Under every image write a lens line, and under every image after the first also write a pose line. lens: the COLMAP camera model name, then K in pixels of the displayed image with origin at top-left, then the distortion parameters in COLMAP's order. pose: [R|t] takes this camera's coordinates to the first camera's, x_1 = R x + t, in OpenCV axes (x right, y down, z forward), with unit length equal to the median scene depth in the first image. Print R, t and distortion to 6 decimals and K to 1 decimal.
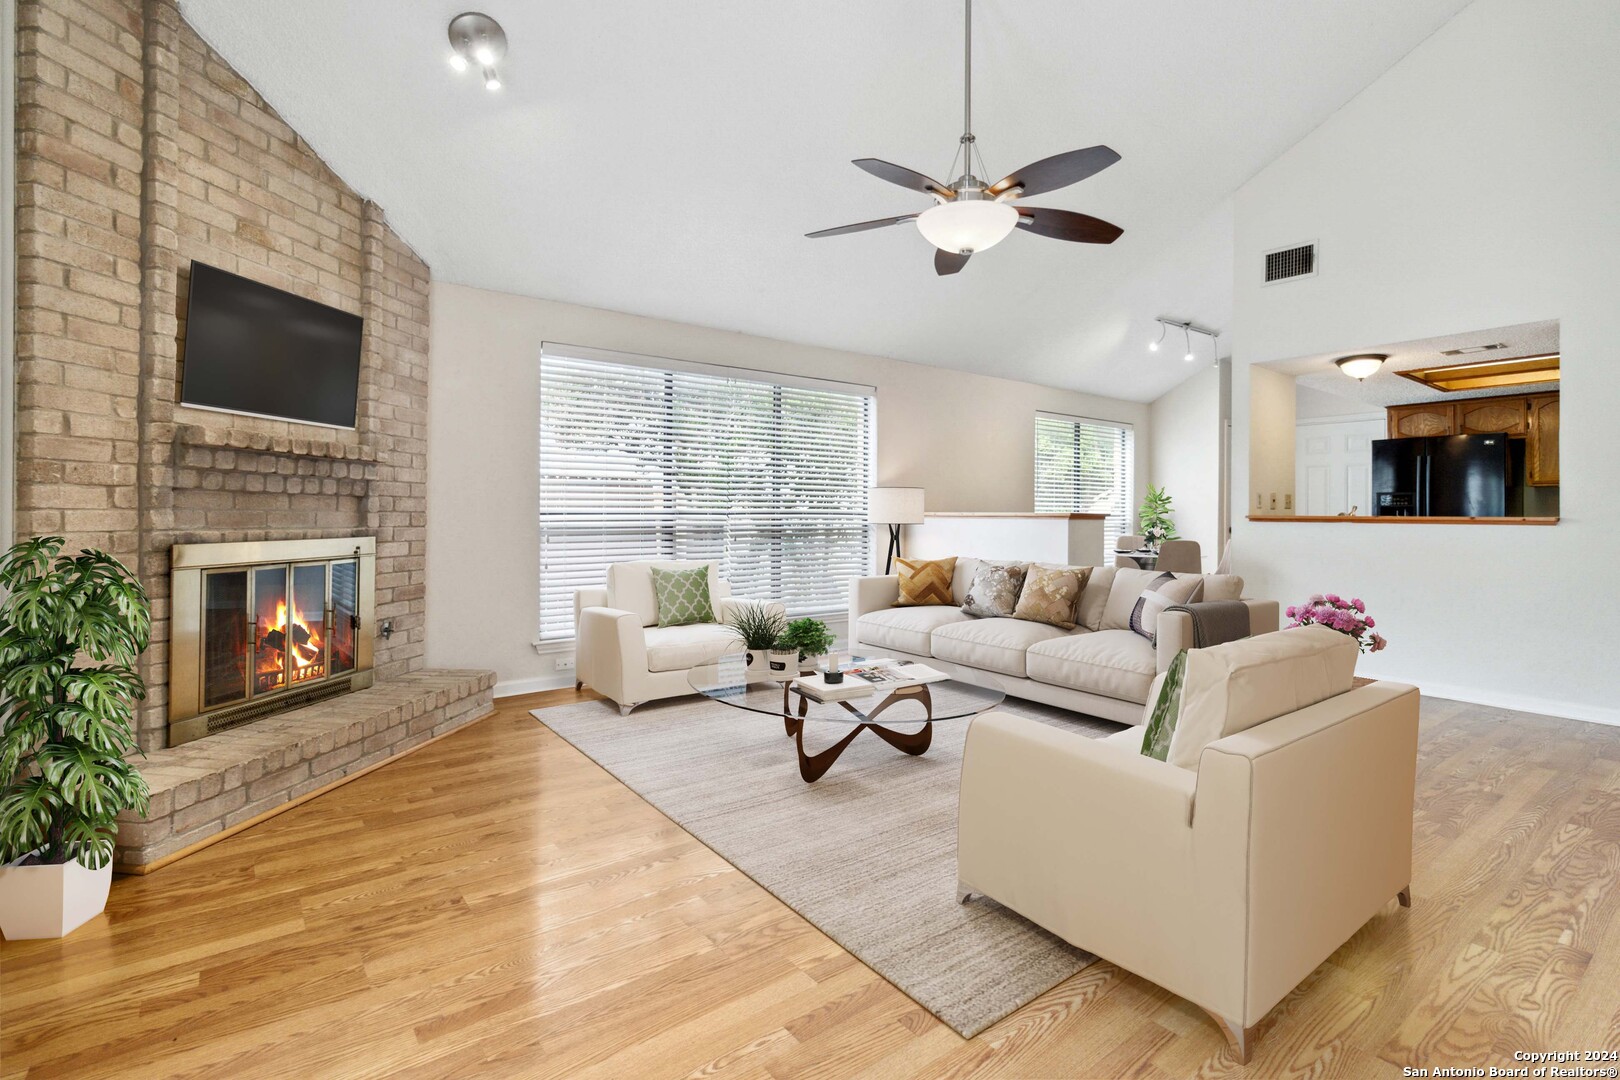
lens RADIAL K [[760.0, 0, 821.1], [0, 760.0, 518.3], [0, 0, 1]] dist [-0.003173, 0.004696]
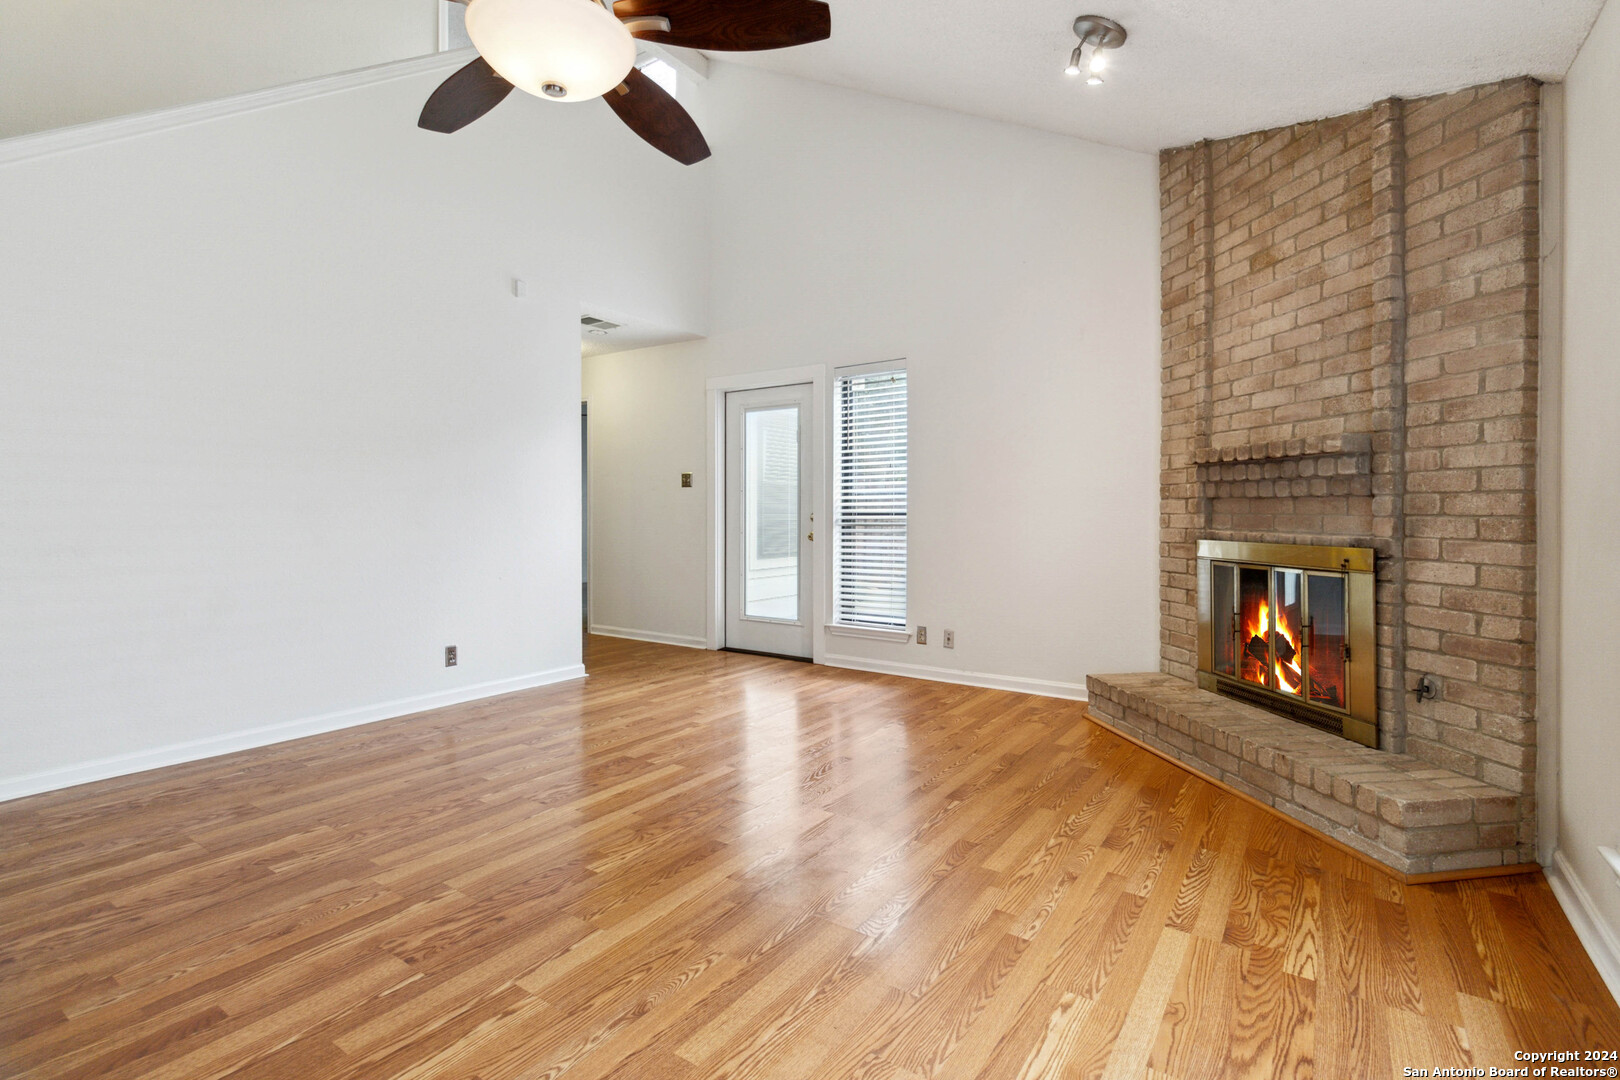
lens RADIAL K [[760.0, 0, 821.1], [0, 760.0, 518.3], [0, 0, 1]] dist [-0.003173, 0.004696]
pose [[-0.949088, -0.005589, -0.314962, 0.204958], [-0.009527, 0.999894, 0.010965, -0.011208], [0.314868, 0.013408, -0.949041, 1.918689]]
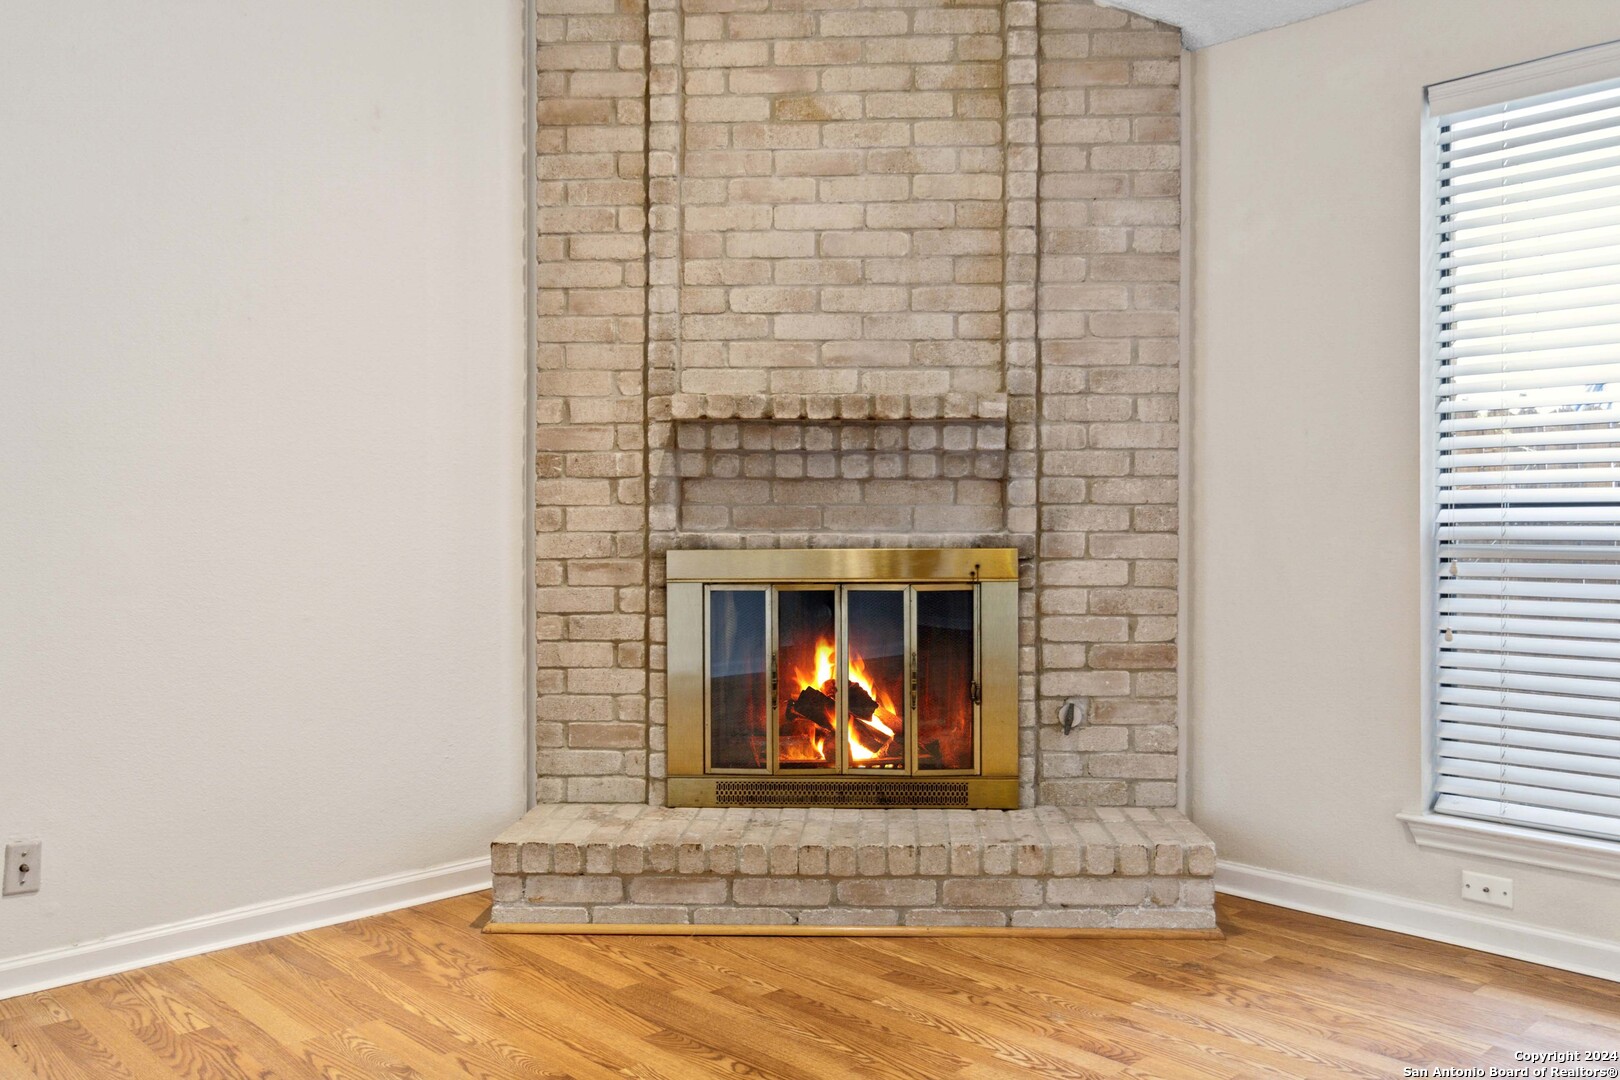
lens RADIAL K [[1317.7, 0, 833.0], [0, 1317.7, 511.9], [0, 0, 1]] dist [-0.000769, -0.004095]
pose [[0.108160, -0.003839, -0.994126, 0.479908], [-0.000549, 0.999992, -0.003922, 0.000732], [0.994133, 0.000970, 0.108157, 0.940651]]
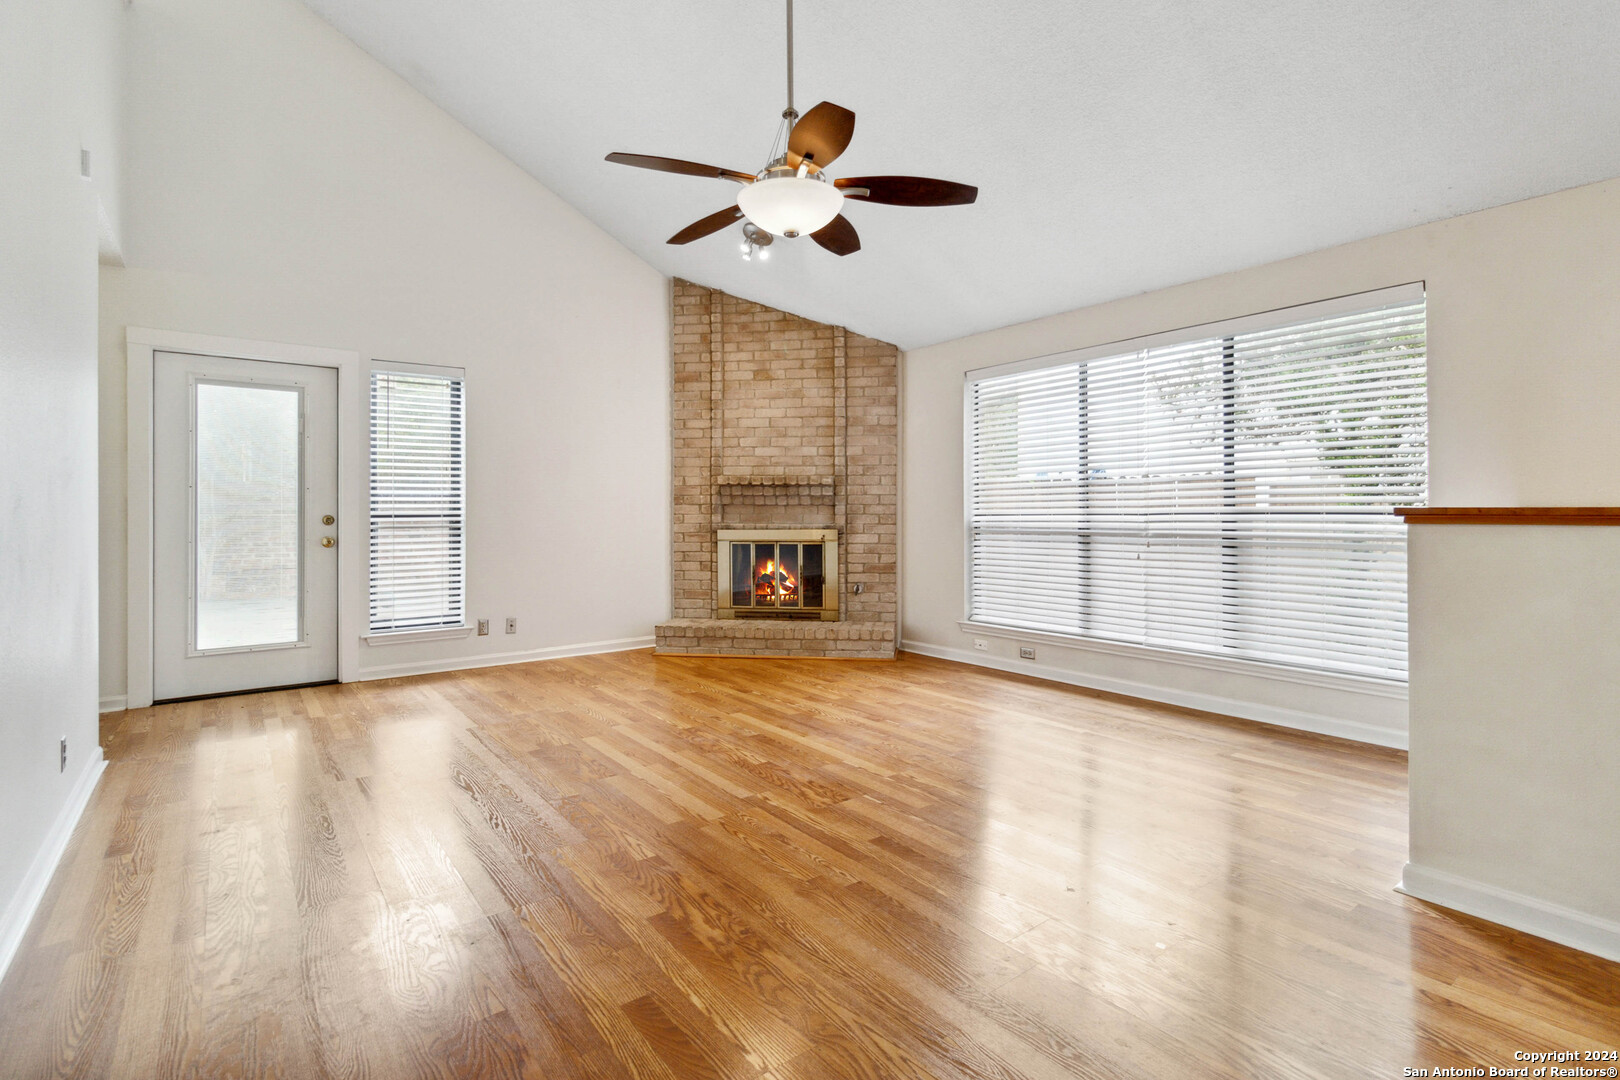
lens RADIAL K [[760.0, 0, 821.1], [0, 760.0, 518.3], [0, 0, 1]] dist [-0.003173, 0.004696]
pose [[0.007410, 0.000101, -0.999973, 1.301326], [-0.003071, 0.999995, 0.000078, -0.000333], [0.999968, 0.003070, 0.007410, 1.187865]]
